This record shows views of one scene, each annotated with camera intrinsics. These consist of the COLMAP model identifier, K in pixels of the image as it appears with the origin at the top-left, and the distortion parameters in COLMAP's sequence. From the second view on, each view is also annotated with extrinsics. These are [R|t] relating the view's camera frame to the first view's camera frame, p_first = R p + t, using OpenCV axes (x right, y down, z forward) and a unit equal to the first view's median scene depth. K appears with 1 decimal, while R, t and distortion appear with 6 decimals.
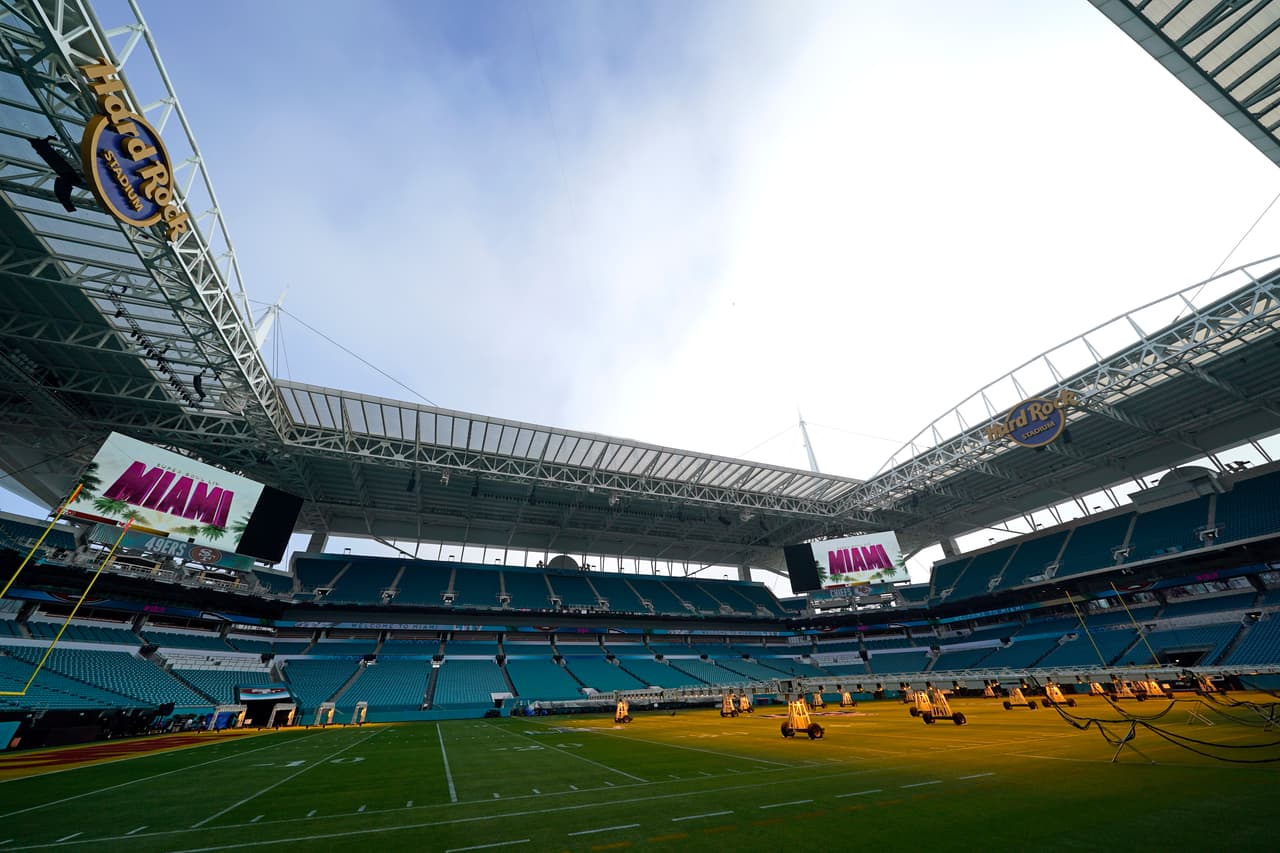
lens RADIAL K [[444.0, 0, 636.2], [0, 444.0, 432.7], [0, 0, 1]] dist [-0.006716, 0.000969]
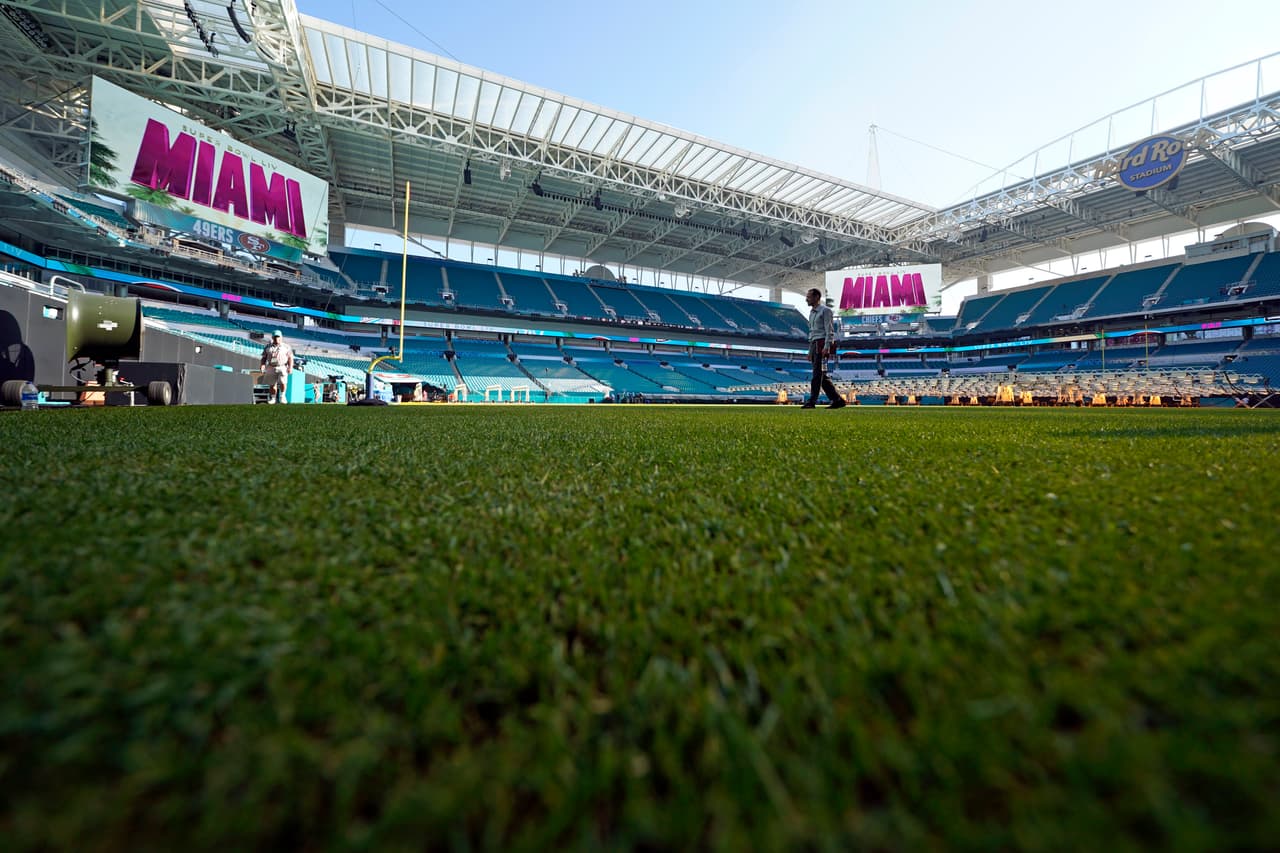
lens RADIAL K [[507.4, 0, 649.1], [0, 507.4, 407.1], [0, 0, 1]] dist [0.005537, -0.001086]
pose [[0.993753, 0.037718, 0.105031, -0.213697], [-0.086858, 0.852344, 0.515718, -0.038795], [-0.070071, -0.521619, 0.850296, -0.103545]]
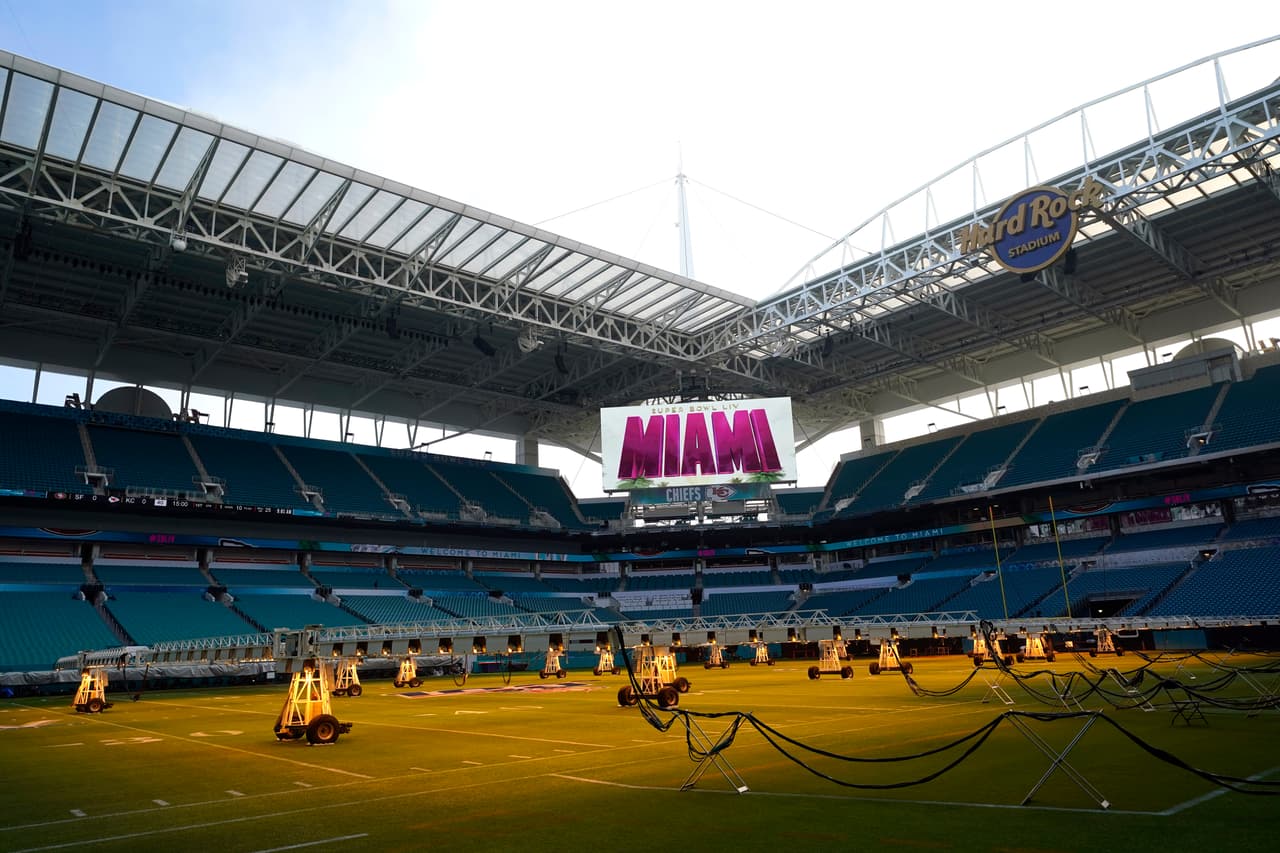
lens RADIAL K [[868.8, 0, 641.5], [0, 868.8, 444.2], [0, 0, 1]] dist [0.002719, -0.000250]
pose [[0.949092, 0.069479, 0.307240, 0.080545], [-0.156229, 0.950781, 0.267596, 0.014721], [-0.273525, -0.301974, 0.913234, 0.027290]]
